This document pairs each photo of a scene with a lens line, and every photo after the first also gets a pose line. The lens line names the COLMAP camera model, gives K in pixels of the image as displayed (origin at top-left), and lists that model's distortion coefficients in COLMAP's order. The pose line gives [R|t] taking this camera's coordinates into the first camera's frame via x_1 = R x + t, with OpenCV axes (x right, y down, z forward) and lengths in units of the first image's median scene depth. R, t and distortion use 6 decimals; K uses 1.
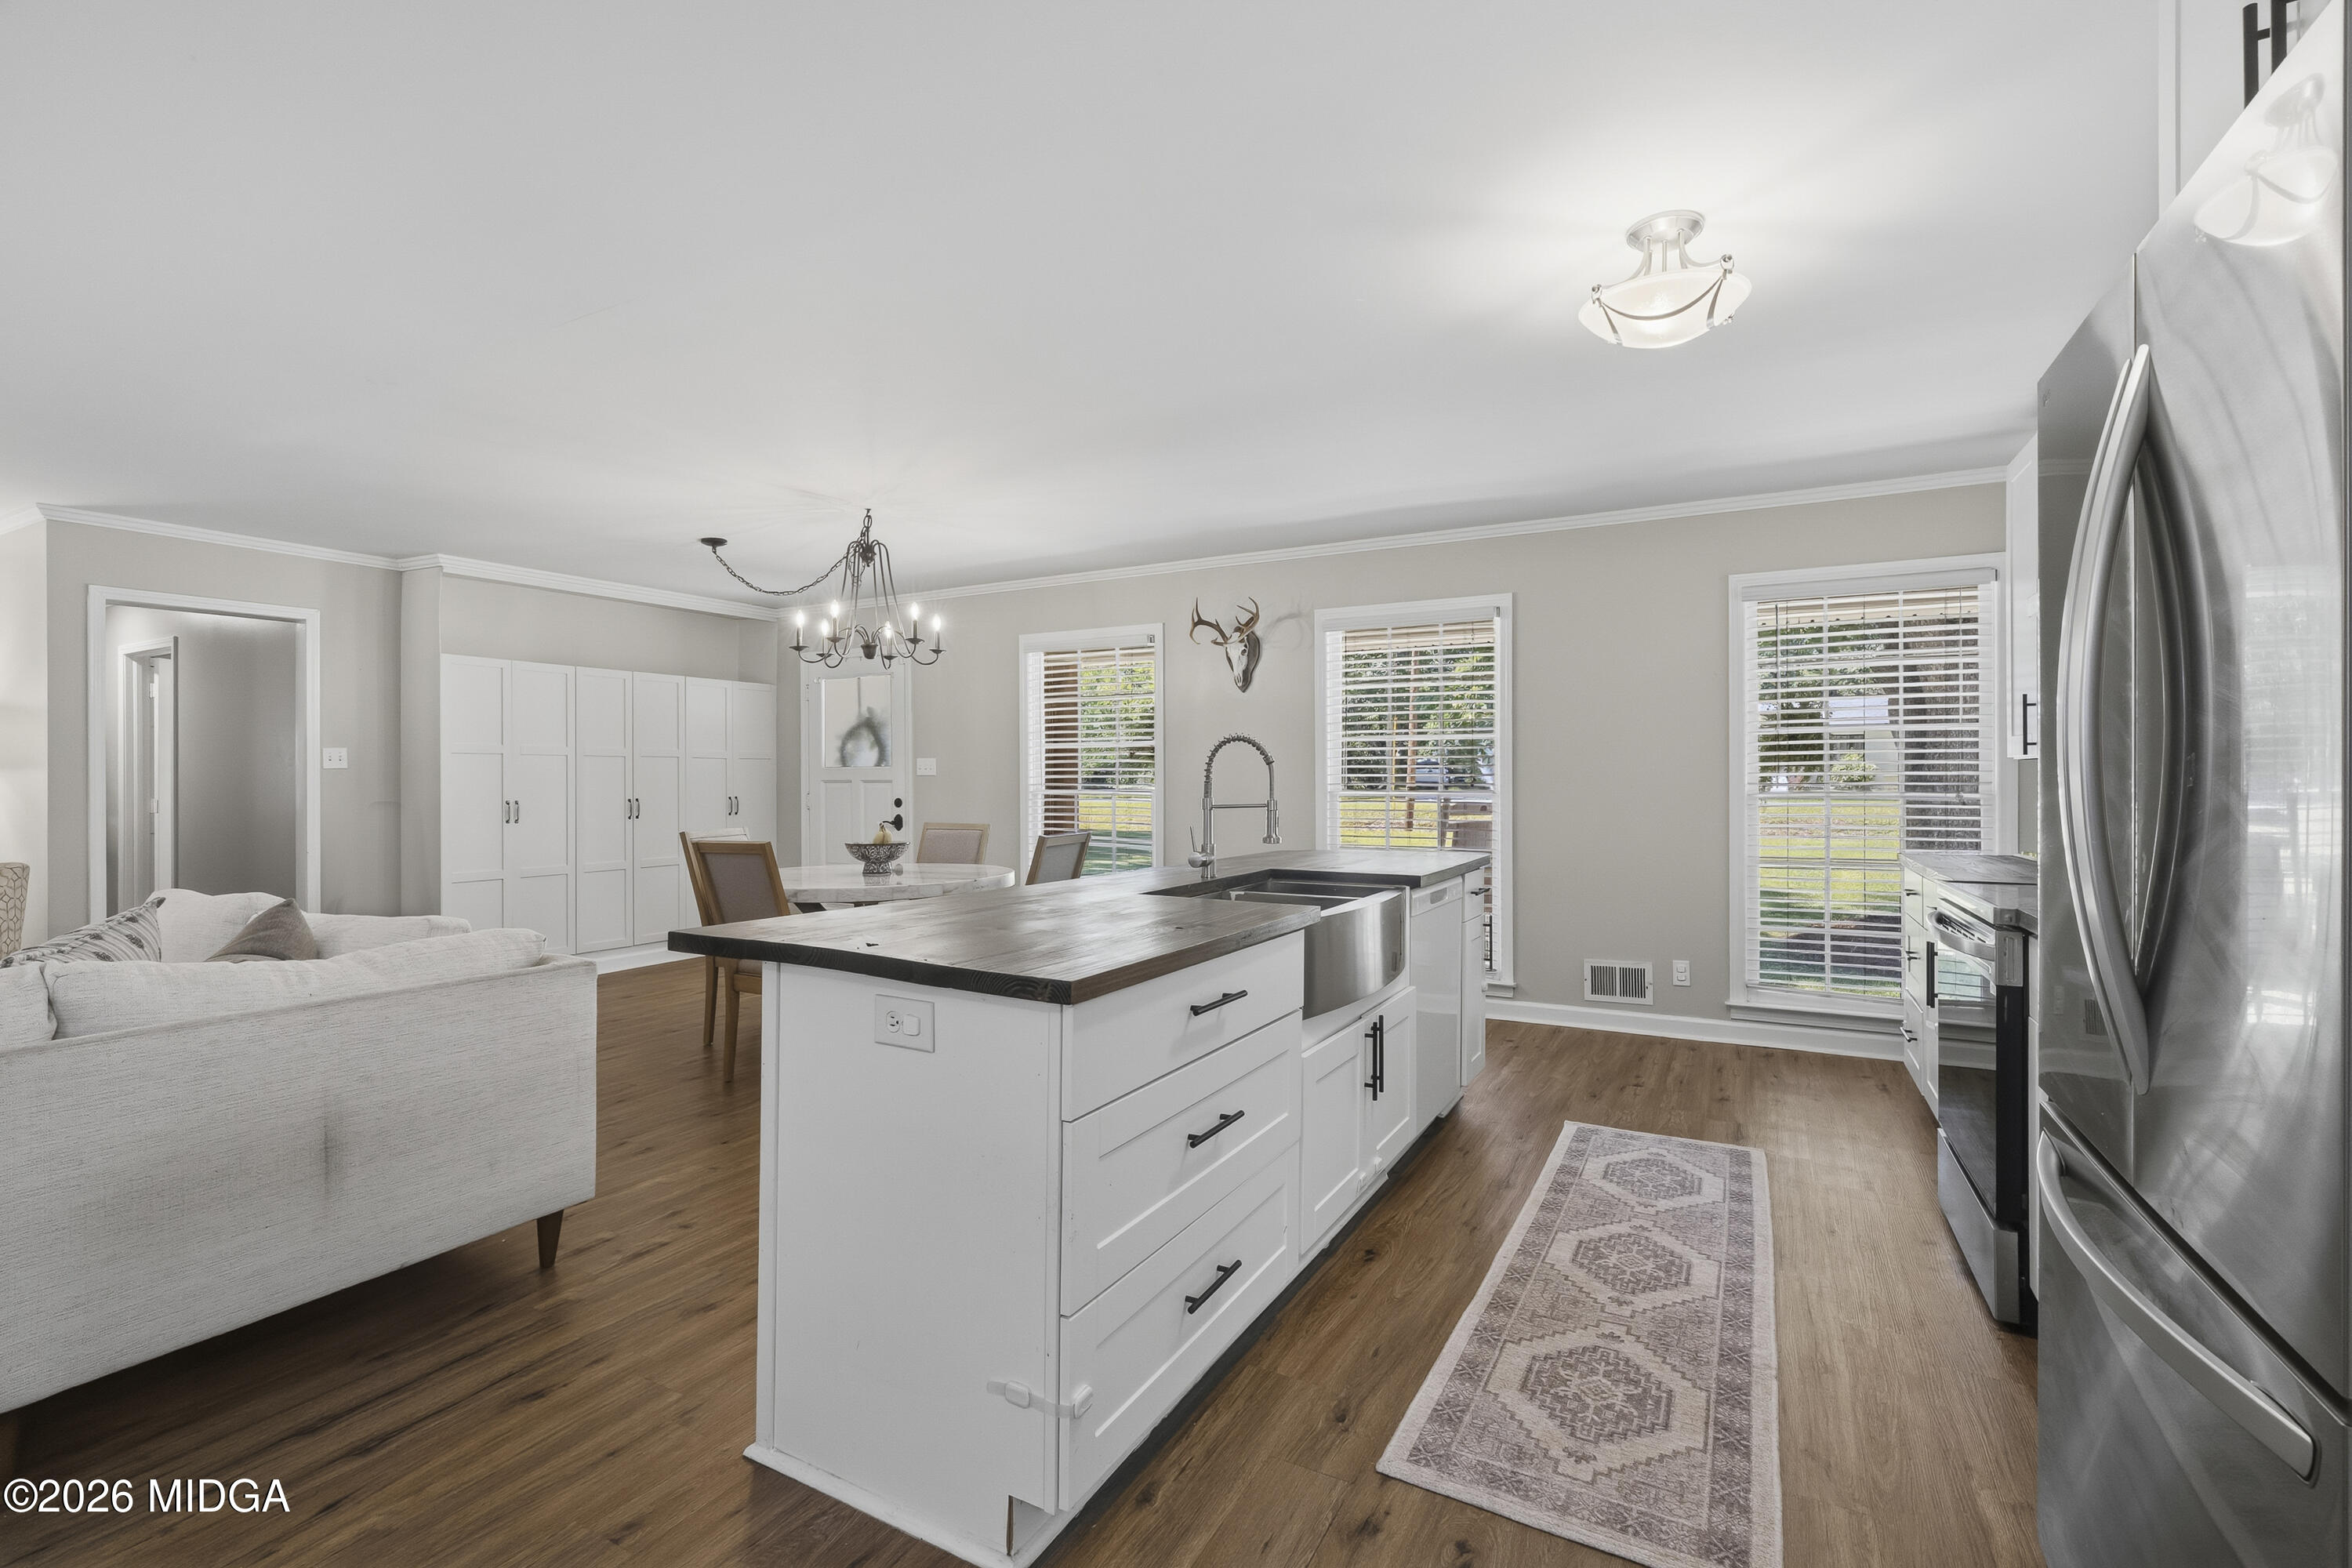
lens RADIAL K [[1043.8, 0, 1167.0], [0, 1043.8, 779.0], [0, 0, 1]] dist [-0.001738, -0.000204]
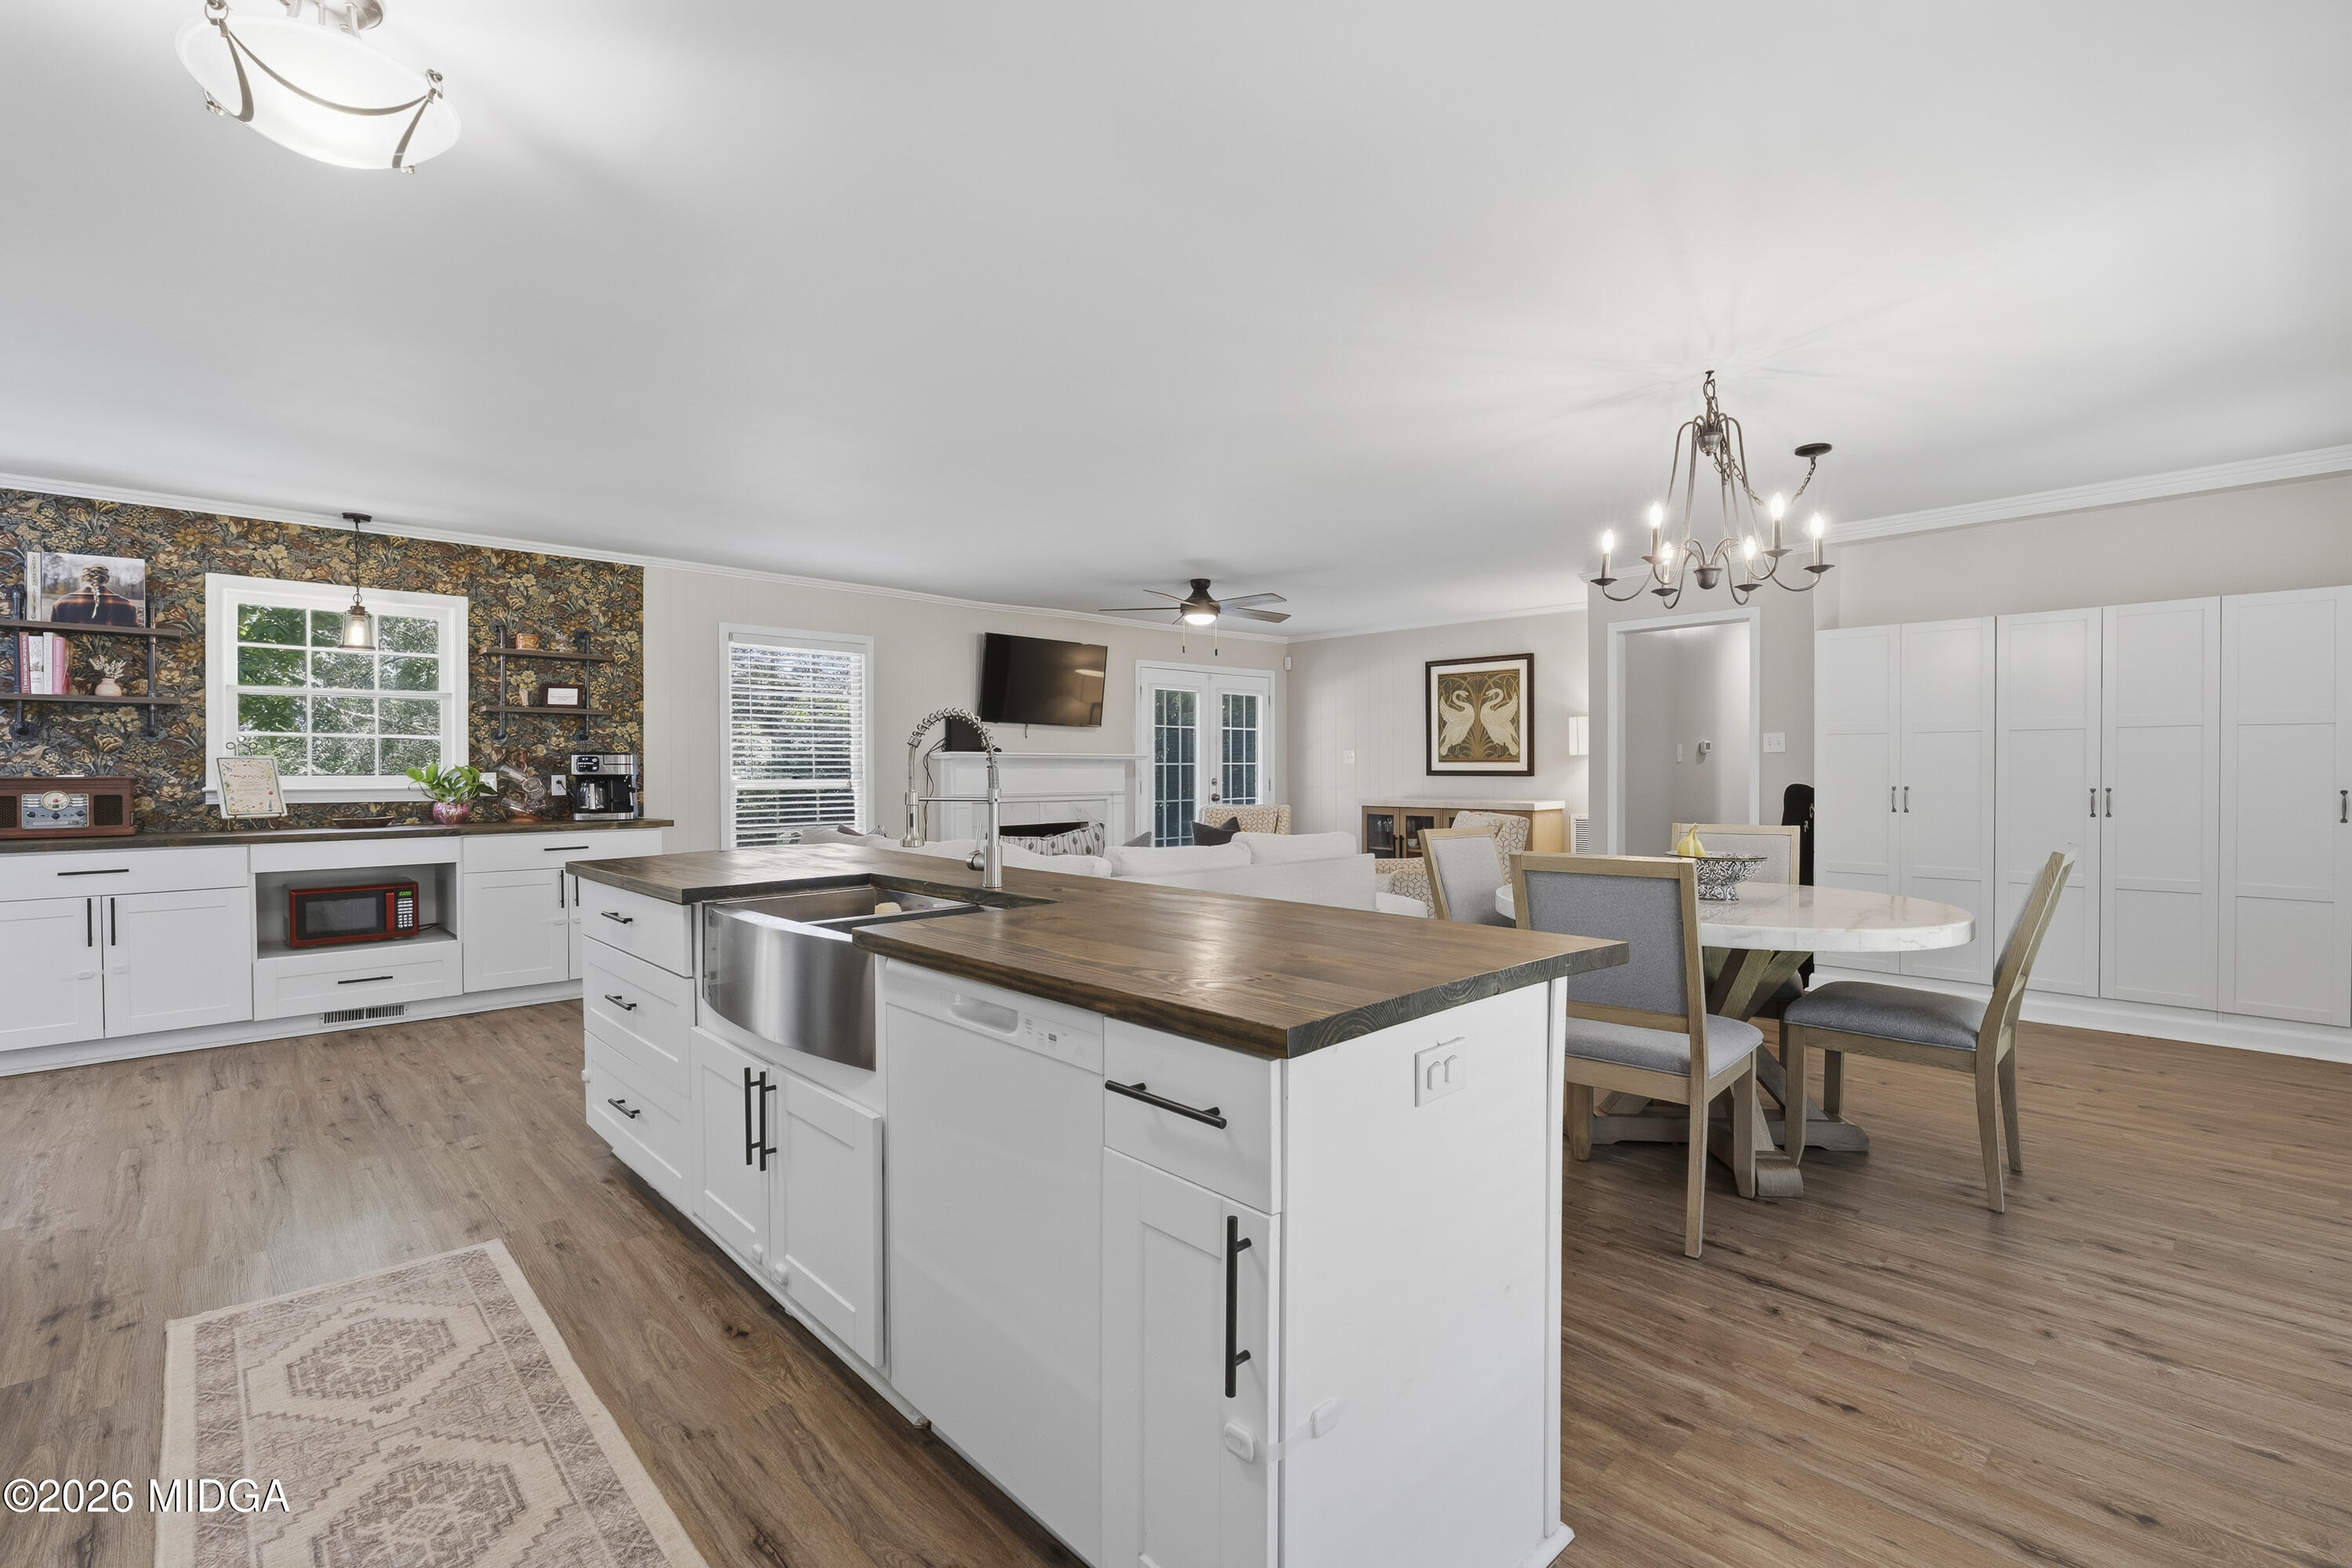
lens RADIAL K [[1043.8, 0, 1167.0], [0, 1043.8, 779.0], [0, 0, 1]] dist [-0.001738, -0.000204]
pose [[-0.301882, 0.012344, -0.953265, 1.037595], [0.006642, 0.999919, 0.010844, 0.003878], [0.953322, -0.003058, -0.301940, 1.857692]]
